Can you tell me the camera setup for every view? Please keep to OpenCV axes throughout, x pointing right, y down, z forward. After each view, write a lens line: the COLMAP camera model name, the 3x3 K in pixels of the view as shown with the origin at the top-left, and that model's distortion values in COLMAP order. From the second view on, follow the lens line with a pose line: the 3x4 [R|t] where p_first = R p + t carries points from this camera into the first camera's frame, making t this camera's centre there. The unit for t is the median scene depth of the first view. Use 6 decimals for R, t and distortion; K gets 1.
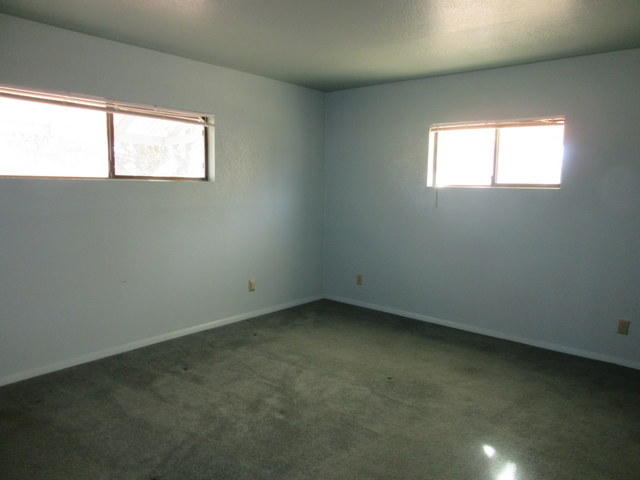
lens RADIAL K [[484.4, 0, 320.0], [0, 484.4, 240.0], [0, 0, 1]] dist [-0.005754, 0.004406]
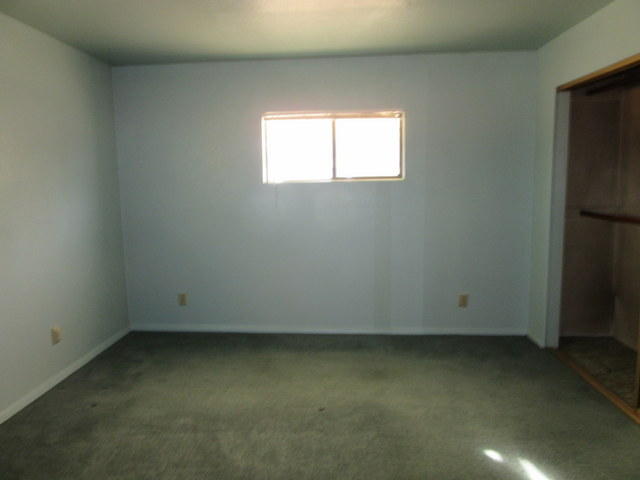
lens RADIAL K [[484.4, 0, 320.0], [0, 484.4, 240.0], [0, 0, 1]] dist [-0.005754, 0.004406]
pose [[0.803105, -0.102050, 0.587034, -0.252468], [0.100112, 0.994329, 0.035893, -0.029683], [-0.587367, 0.029944, 0.808766, 0.246684]]
